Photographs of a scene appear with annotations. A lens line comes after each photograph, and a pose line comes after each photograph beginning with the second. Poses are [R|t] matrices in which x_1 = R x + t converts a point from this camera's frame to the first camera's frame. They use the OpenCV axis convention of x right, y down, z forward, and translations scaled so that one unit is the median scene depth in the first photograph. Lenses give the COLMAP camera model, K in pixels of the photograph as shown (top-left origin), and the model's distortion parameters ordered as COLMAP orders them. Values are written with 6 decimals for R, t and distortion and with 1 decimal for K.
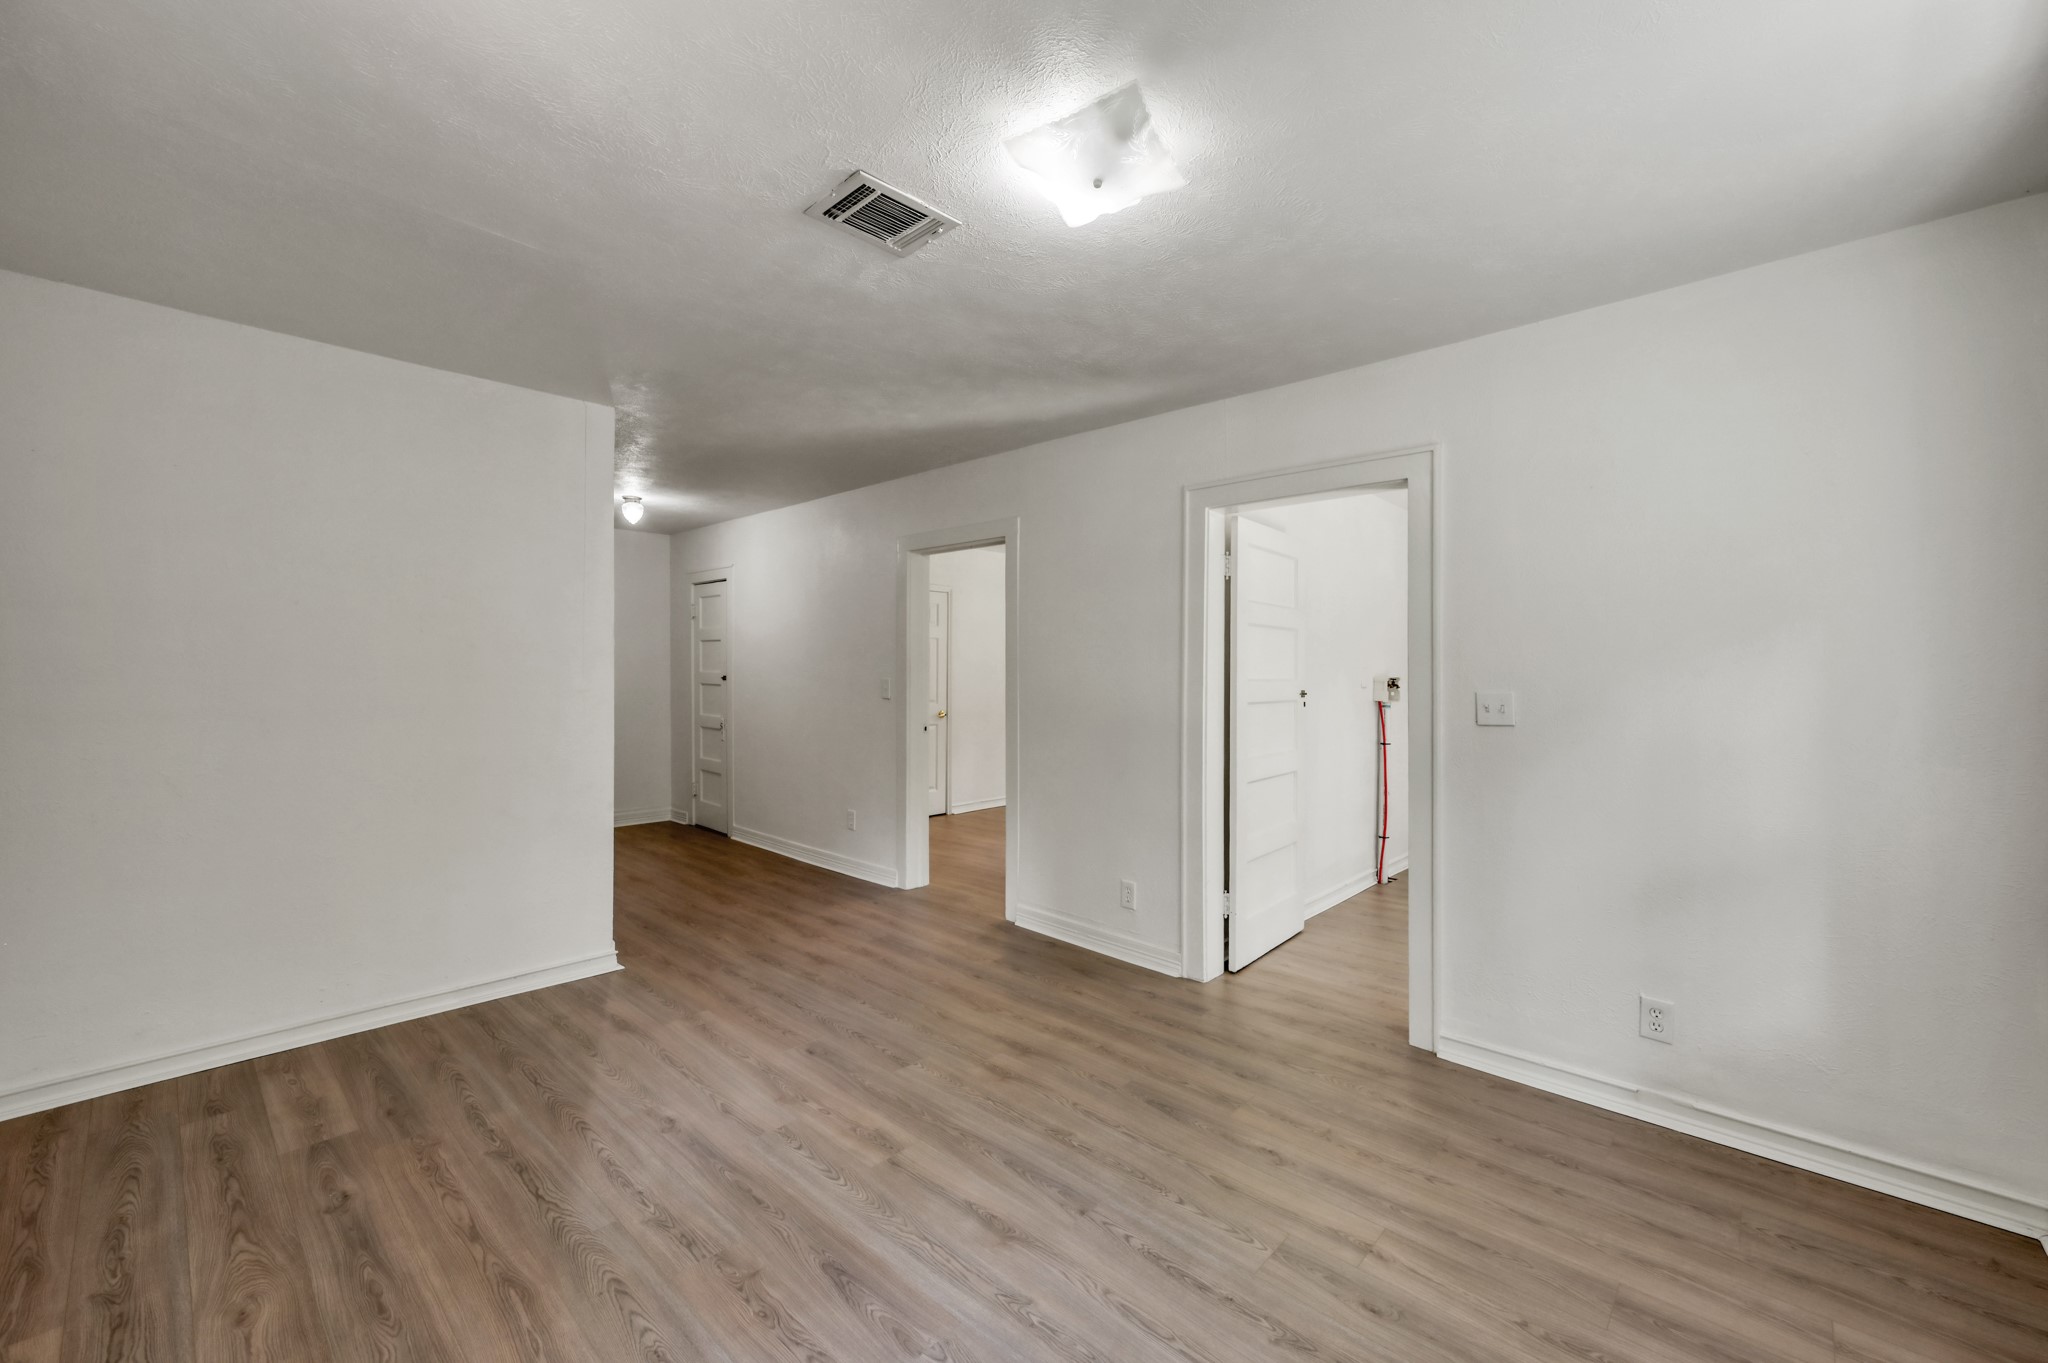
lens RADIAL K [[813.3, 0, 1038.3], [0, 813.3, 666.5], [0, 0, 1]] dist [-0.000388, -0.000132]
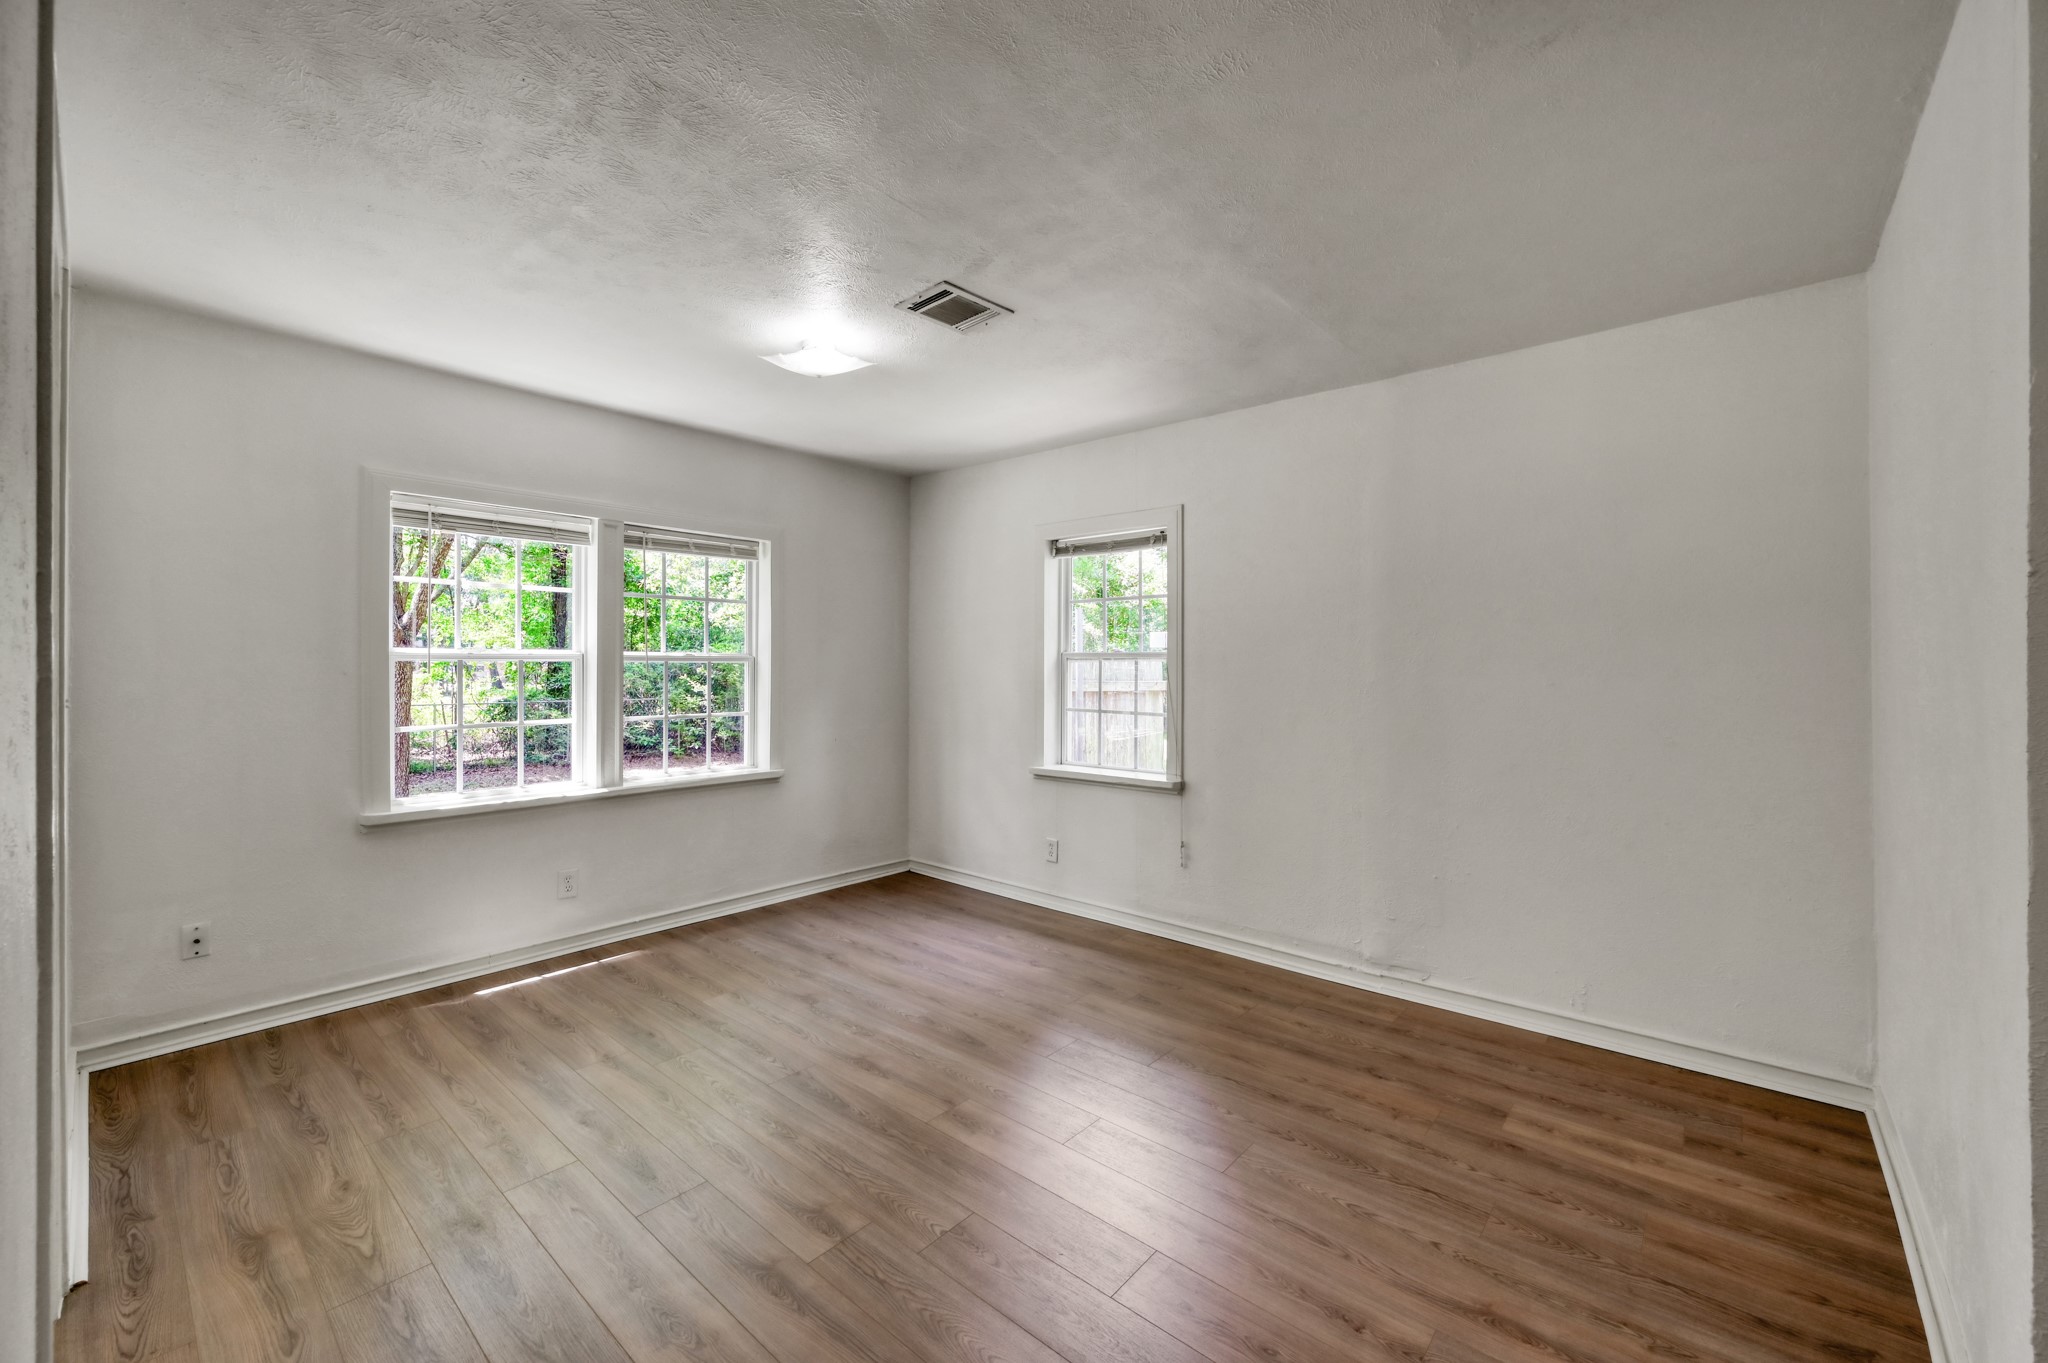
lens RADIAL K [[813.3, 0, 1038.3], [0, 813.3, 666.5], [0, 0, 1]] dist [-0.000388, -0.000132]
pose [[-0.999191, -0.007137, -0.039574, -0.250444], [-0.007211, 0.999973, 0.001714, 0.014158], [0.039561, 0.001998, -0.999215, 2.111140]]
